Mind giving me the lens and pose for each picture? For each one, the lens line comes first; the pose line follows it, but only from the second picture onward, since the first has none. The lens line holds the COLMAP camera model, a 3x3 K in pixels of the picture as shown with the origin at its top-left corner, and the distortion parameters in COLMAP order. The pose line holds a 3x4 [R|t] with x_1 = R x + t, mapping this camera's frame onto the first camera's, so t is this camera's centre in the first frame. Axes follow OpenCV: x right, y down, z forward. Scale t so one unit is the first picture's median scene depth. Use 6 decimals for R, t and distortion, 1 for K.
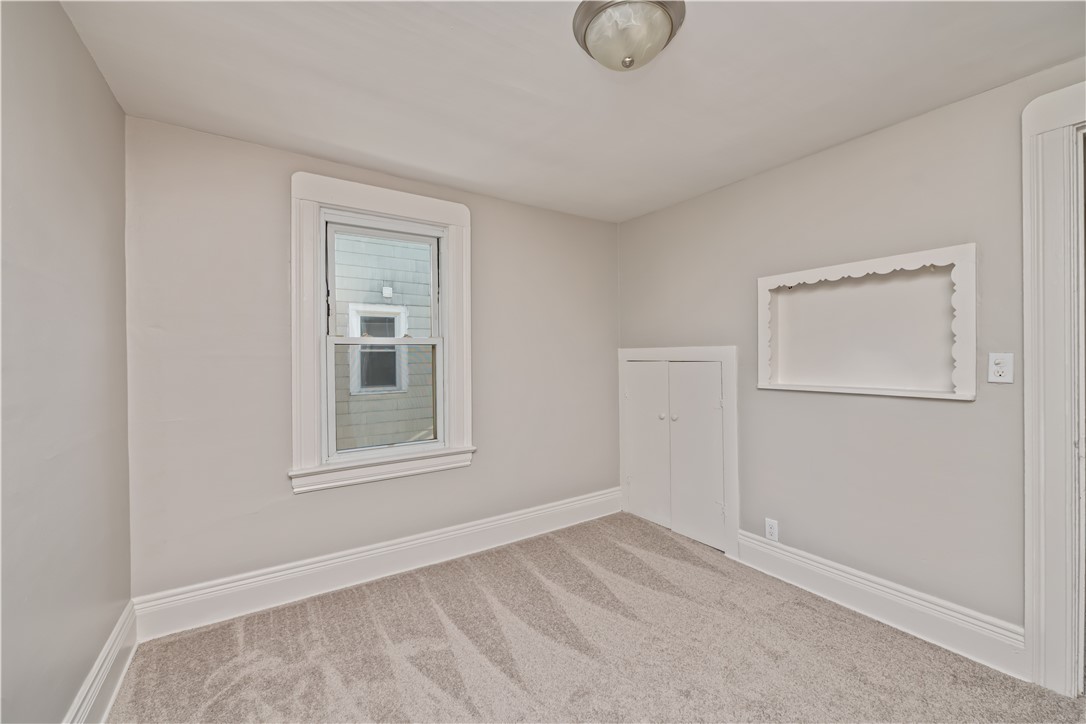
lens RADIAL K [[439.4, 0, 551.1], [0, 439.4, 352.5], [0, 0, 1]] dist [-0.010593, -0.000432]
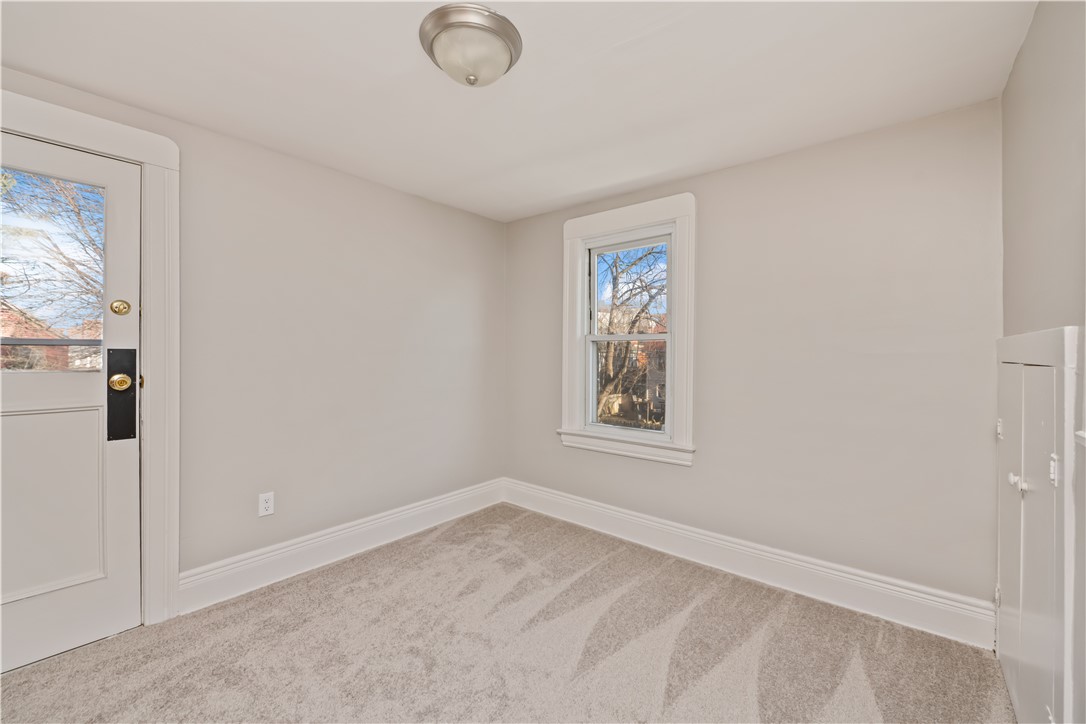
lens RADIAL K [[441.0, 0, 540.3], [0, 441.0, 350.4], [0, 0, 1]] dist [-0.000228, -0.000134]
pose [[0.268228, 0.002942, -0.963351, 0.654778], [0.004734, 0.999979, 0.004372, 0.001894], [0.963344, -0.005733, 0.268209, 0.443391]]
